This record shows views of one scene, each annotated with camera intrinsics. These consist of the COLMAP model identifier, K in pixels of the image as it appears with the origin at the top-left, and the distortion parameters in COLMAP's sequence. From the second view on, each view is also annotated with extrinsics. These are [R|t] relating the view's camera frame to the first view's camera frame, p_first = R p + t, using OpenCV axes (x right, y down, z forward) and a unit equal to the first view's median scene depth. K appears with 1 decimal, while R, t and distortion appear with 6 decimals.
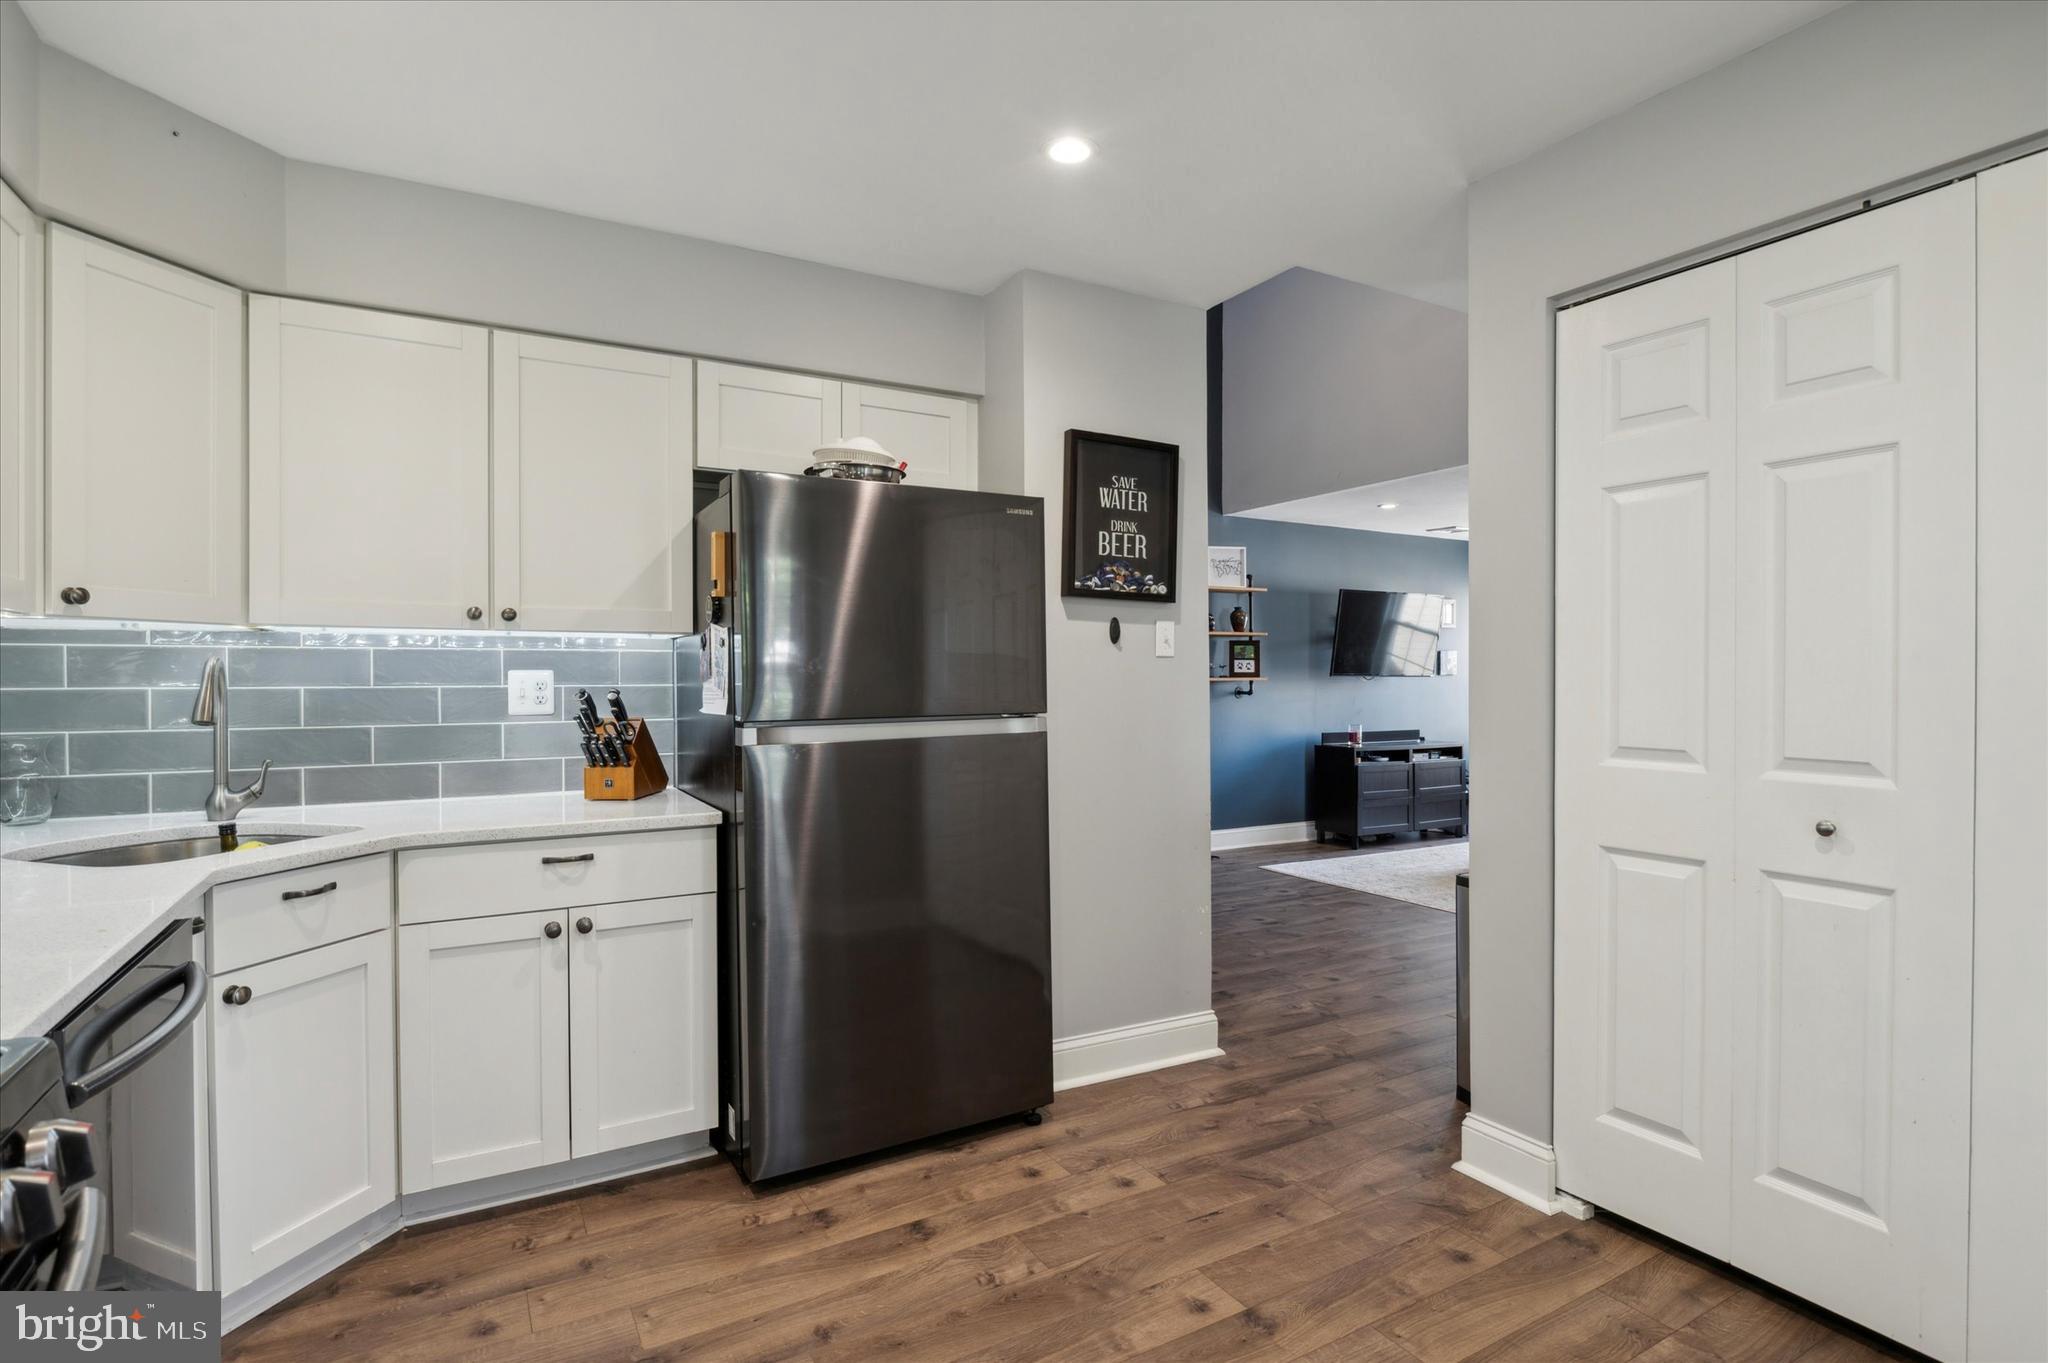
lens RADIAL K [[1022.4, 0, 1030.9], [0, 1022.4, 690.4], [0, 0, 1]] dist [-0.017924, -0.000761]
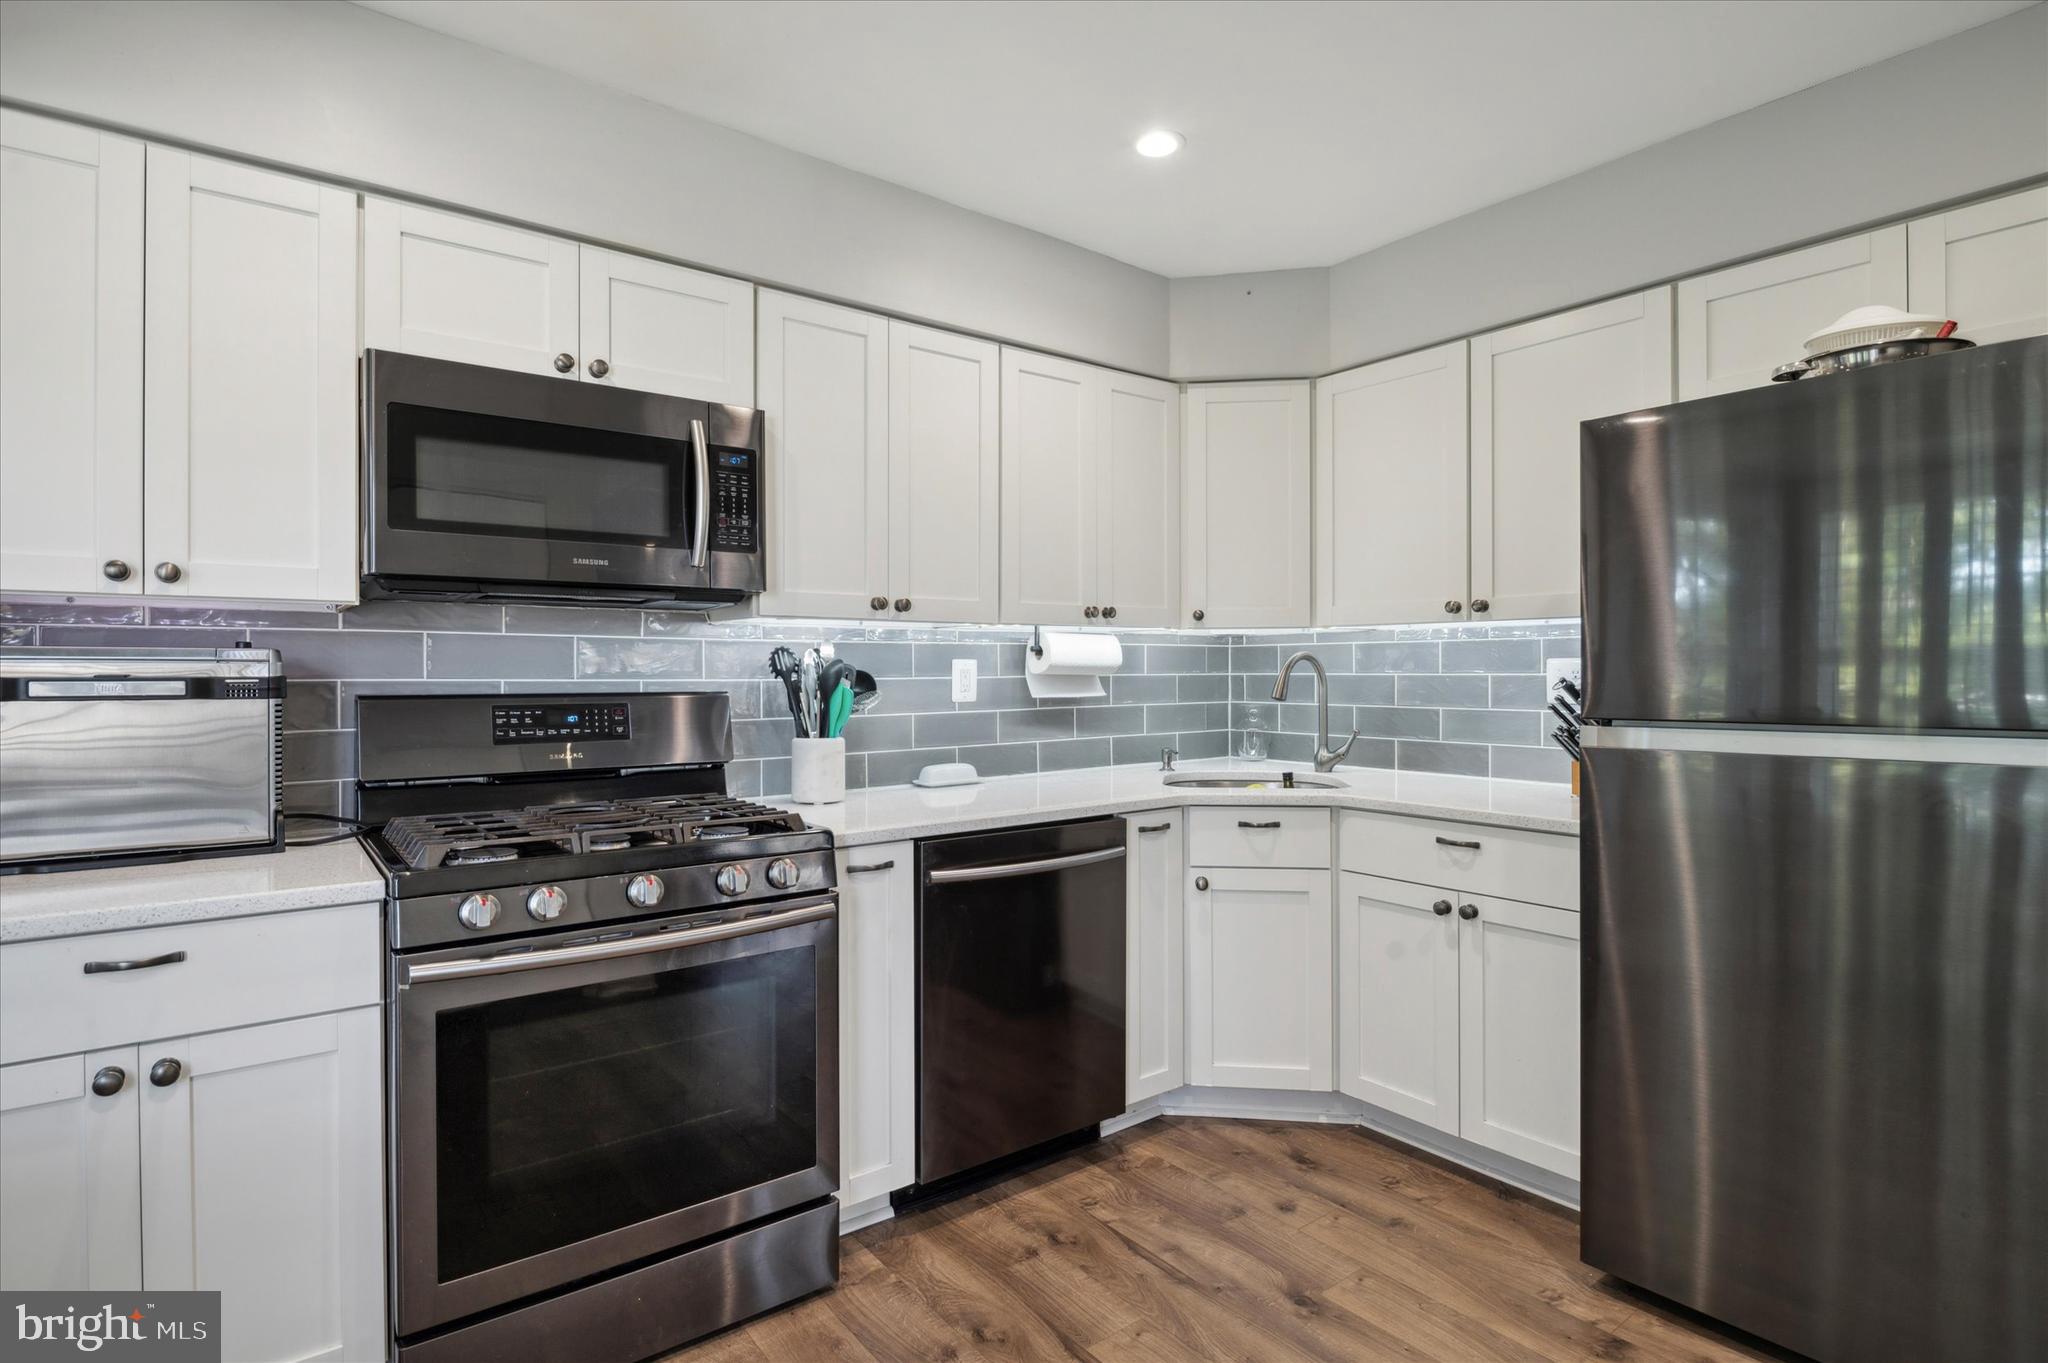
lens RADIAL K [[1022.4, 0, 1033.0], [0, 1022.4, 678.4], [0, 0, 1]] dist [-0.017924, -0.000761]
pose [[0.126223, 0.009296, -0.991958, 0.512769], [-0.009878, 0.999918, 0.008114, -0.004116], [0.991953, 0.008775, 0.126305, 0.448881]]
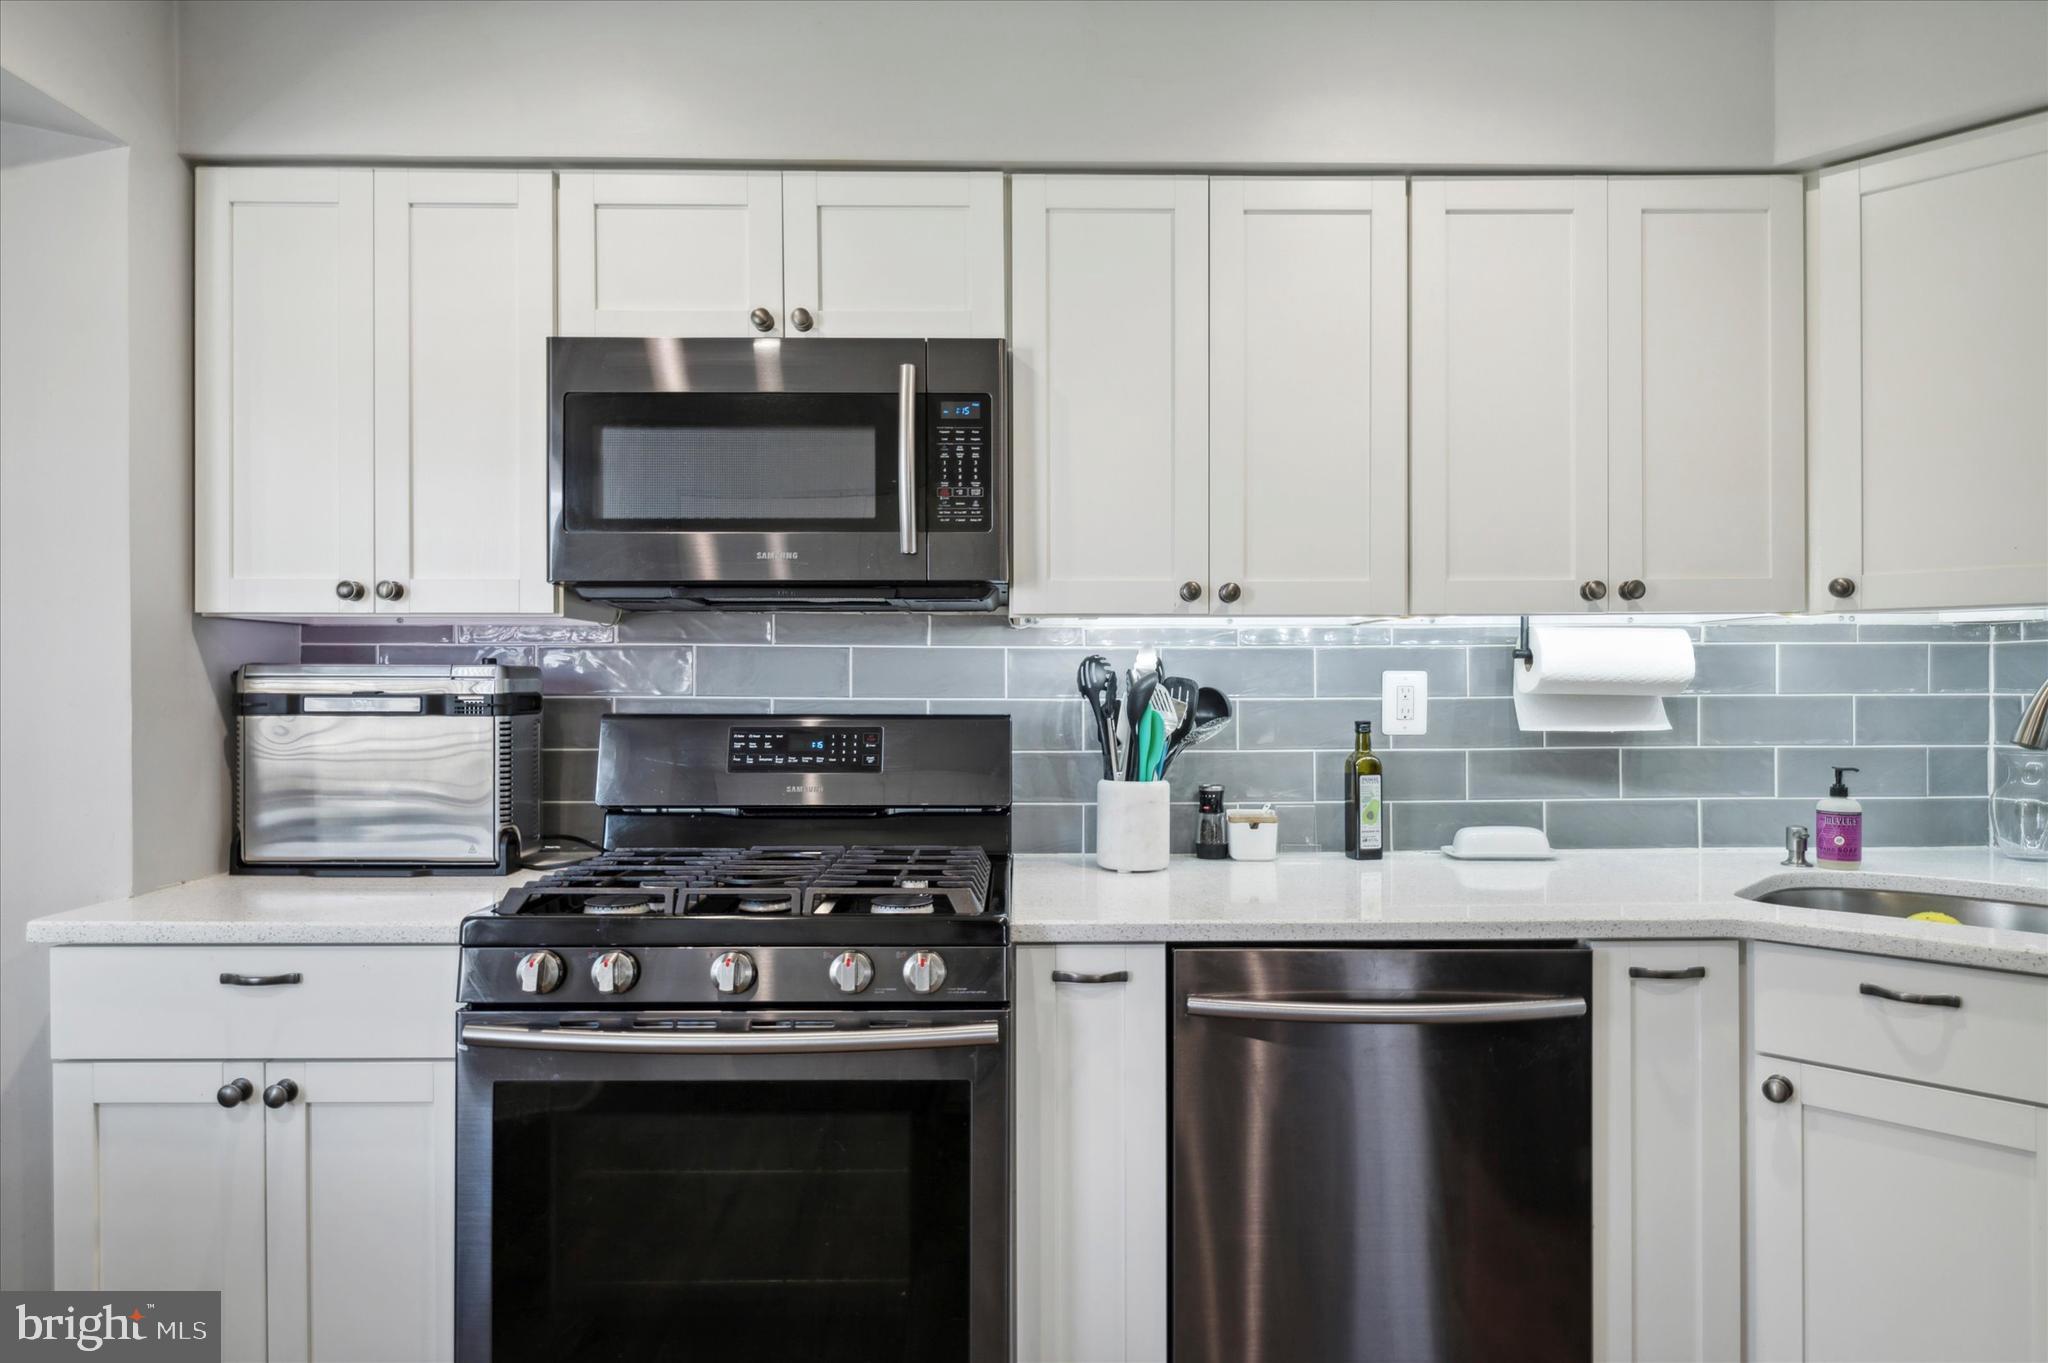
lens RADIAL K [[1200.3, 0, 1019.6], [0, 1200.3, 677.9], [0, 0, 1]] dist [-0.006195, 0.000168]
pose [[-0.497239, 0.000781, -0.867613, 0.245437], [-0.008723, 0.999945, 0.005900, -0.013788], [0.867570, 0.010502, -0.497204, 0.749736]]
